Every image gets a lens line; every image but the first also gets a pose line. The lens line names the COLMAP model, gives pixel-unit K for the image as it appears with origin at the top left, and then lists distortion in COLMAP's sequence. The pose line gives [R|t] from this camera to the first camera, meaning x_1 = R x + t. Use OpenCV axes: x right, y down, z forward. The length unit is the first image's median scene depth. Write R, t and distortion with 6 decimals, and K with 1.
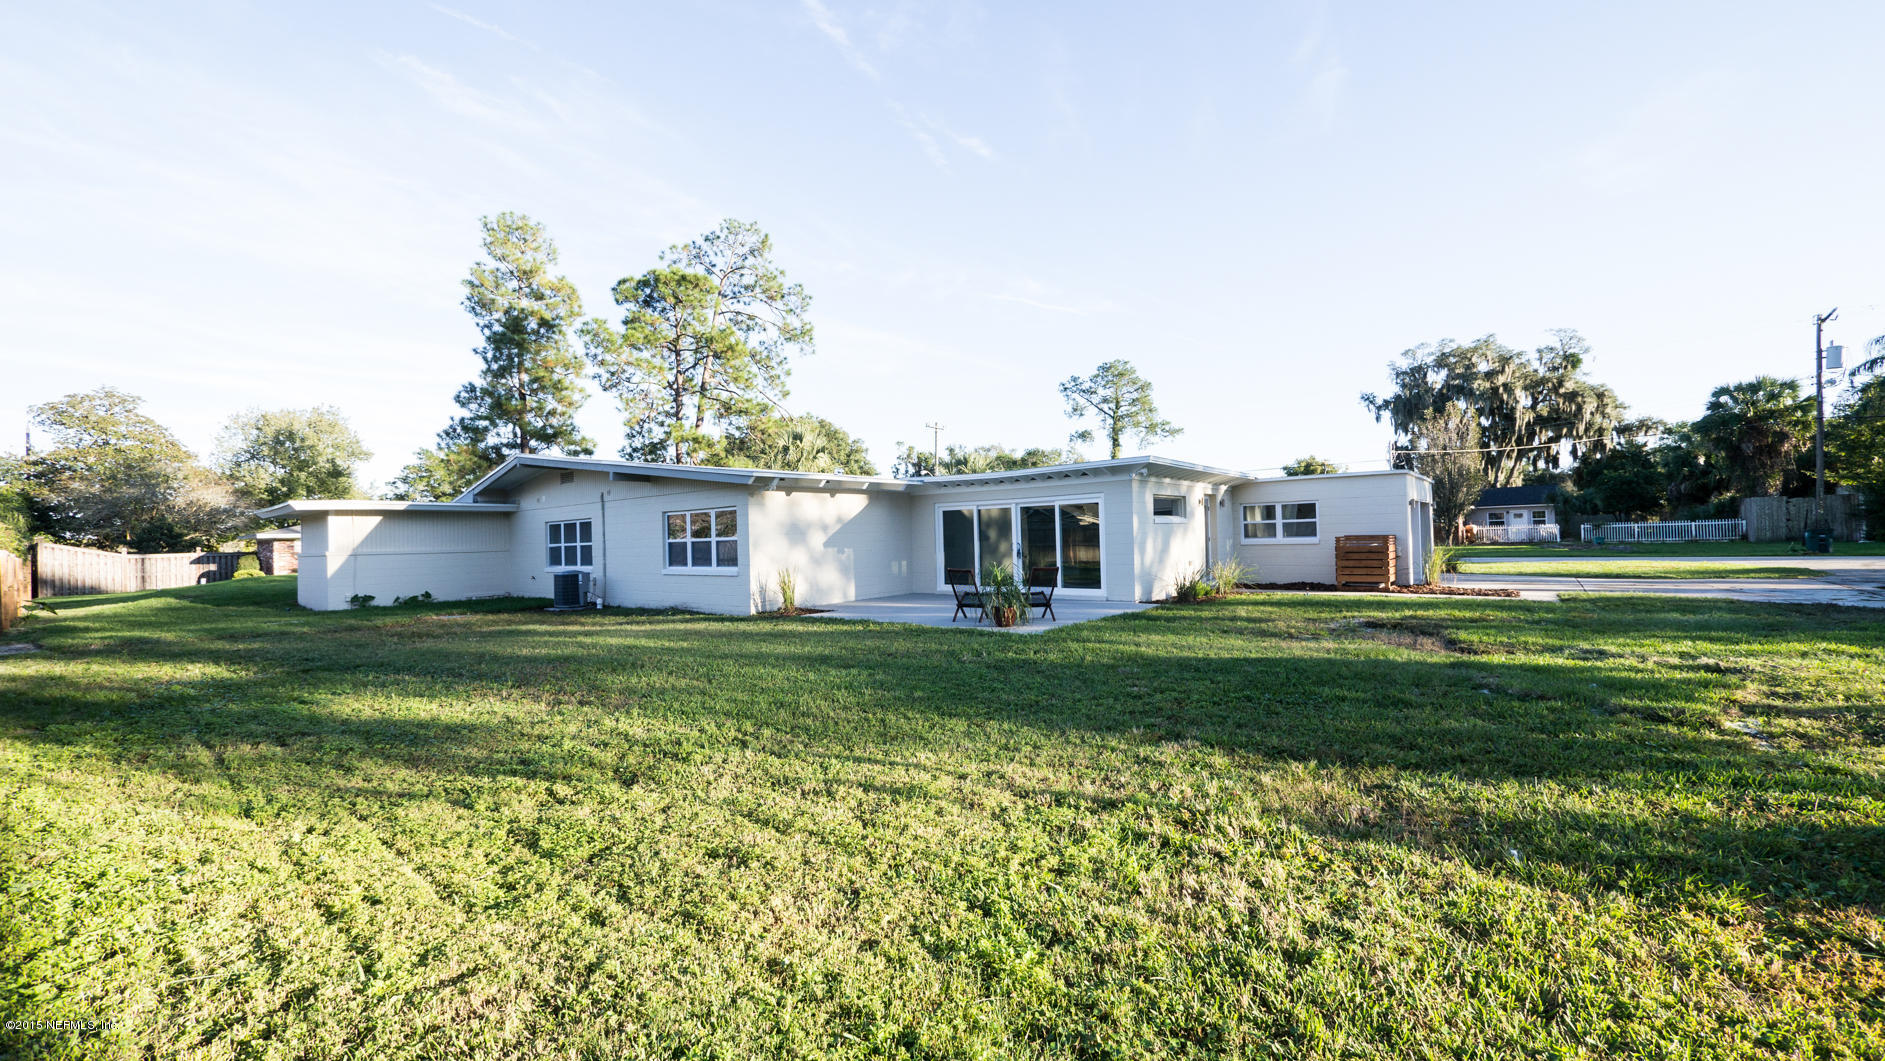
lens RADIAL K [[718.6, 0, 946.3], [0, 718.6, 532.1], [0, 0, 1]] dist [-0.008114, 0.000606]
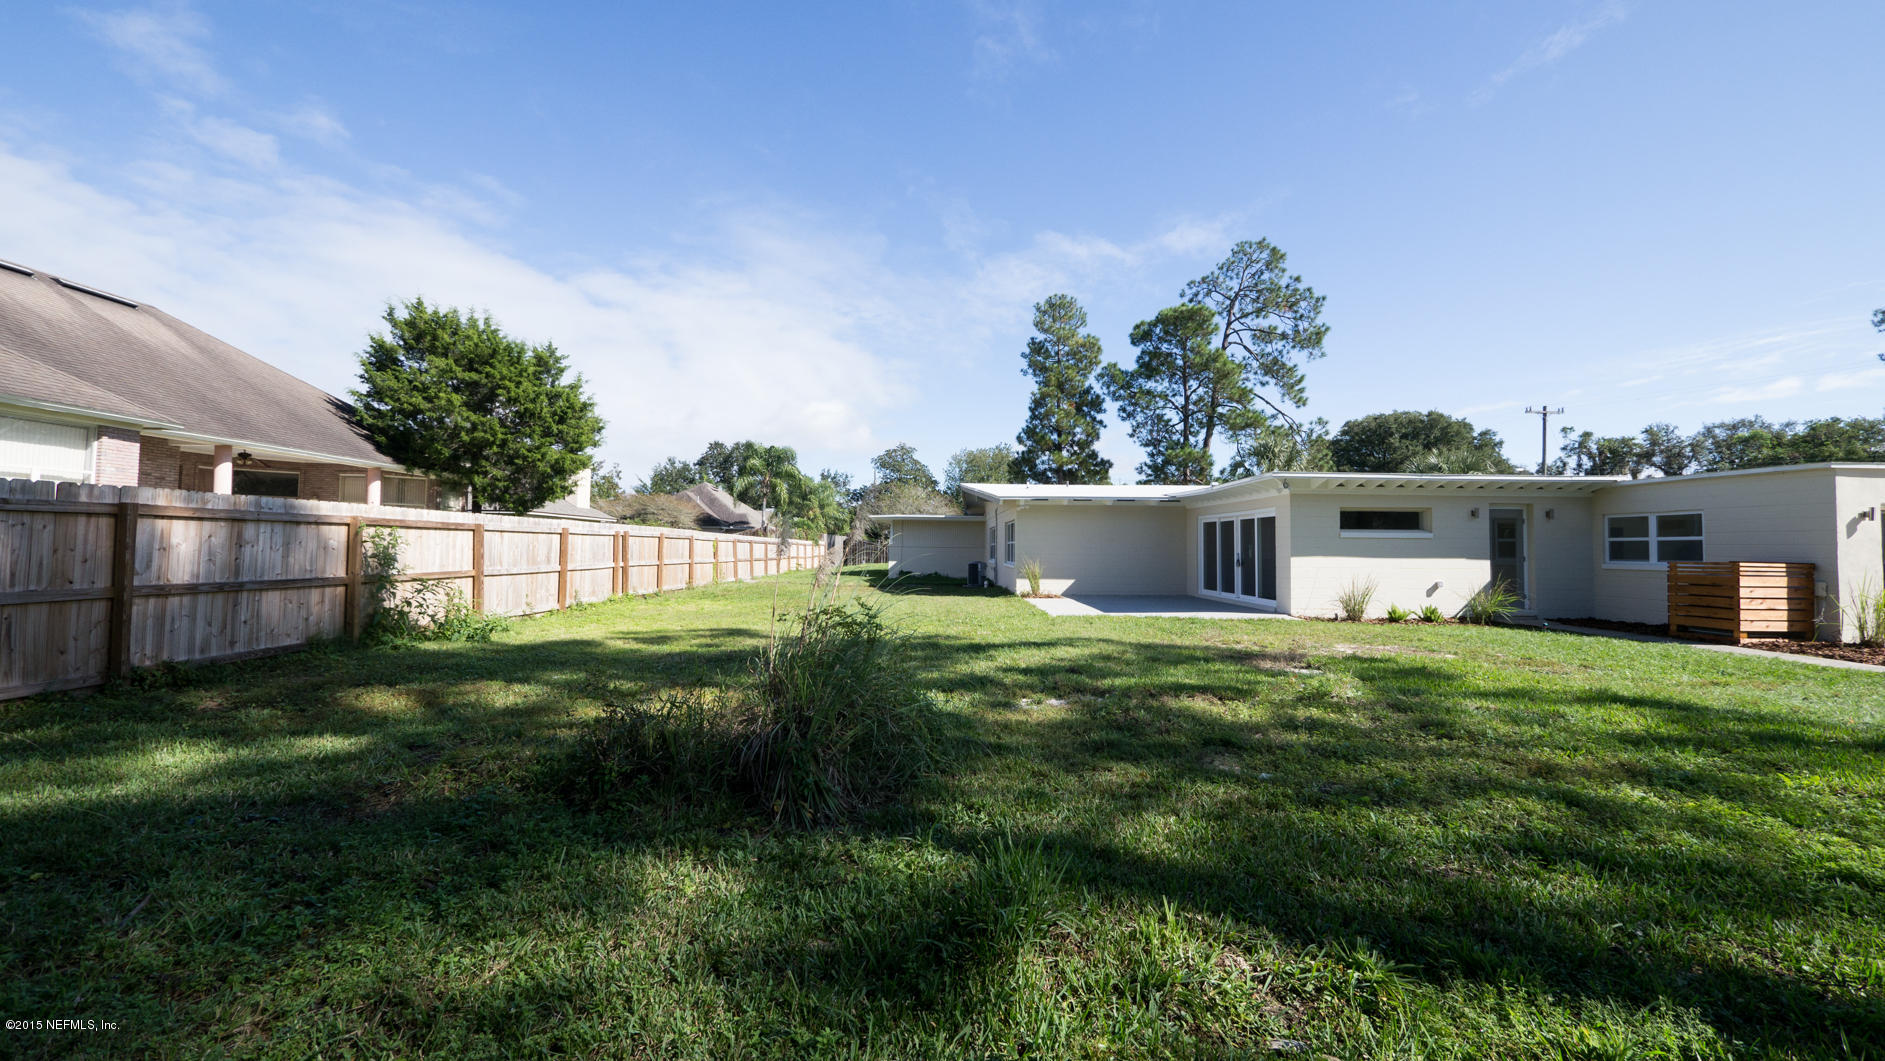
lens RADIAL K [[718.6, 0, 951.8], [0, 718.6, 528.8], [0, 0, 1]] dist [-0.008114, 0.000606]
pose [[0.649203, 0.012478, -0.760512, 0.256191], [-0.021601, 0.999765, -0.002035, -0.003967], [0.760308, 0.017749, 0.649320, -0.006048]]
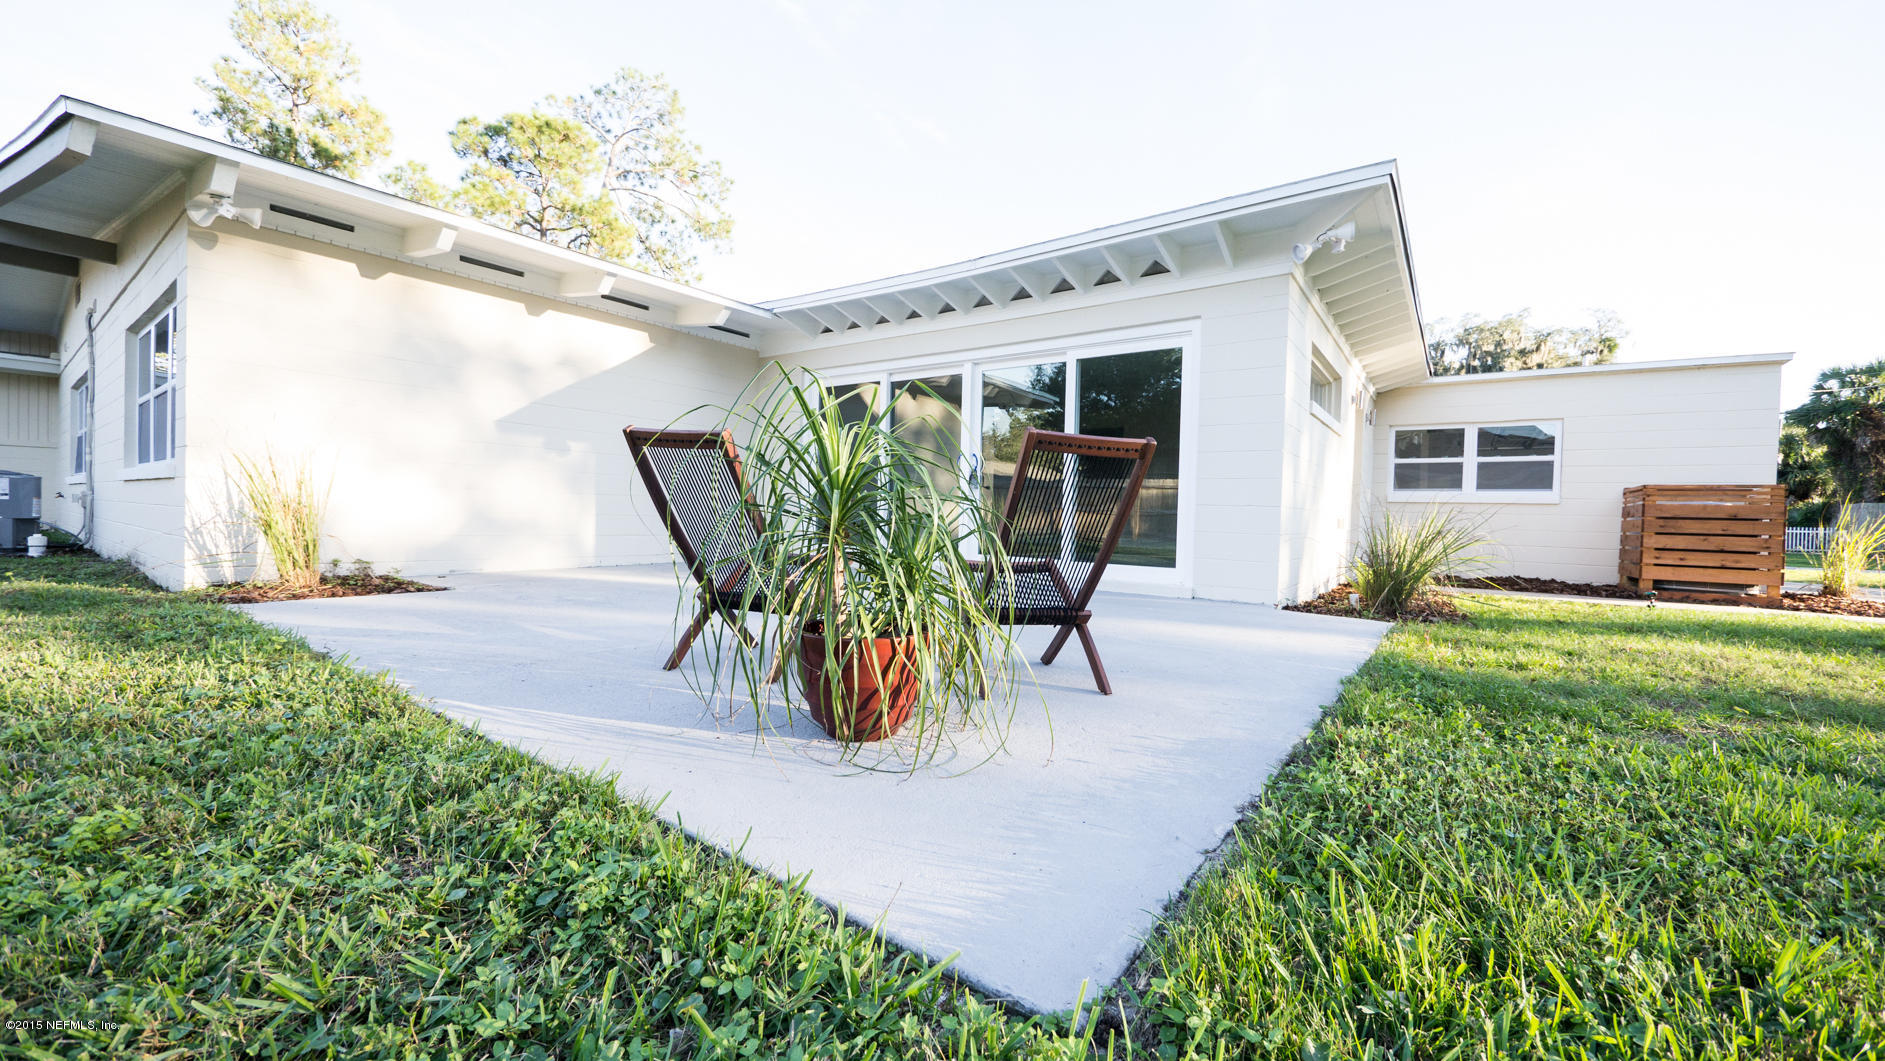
lens RADIAL K [[718.6, 0, 946.4], [0, 718.6, 527.5], [0, 0, 1]] dist [-0.008114, 0.000606]
pose [[0.997153, 0.053961, 0.052661, 0.025363], [-0.055183, 0.998233, 0.022032, 0.020655], [-0.051379, -0.024876, 0.998369, 0.228561]]
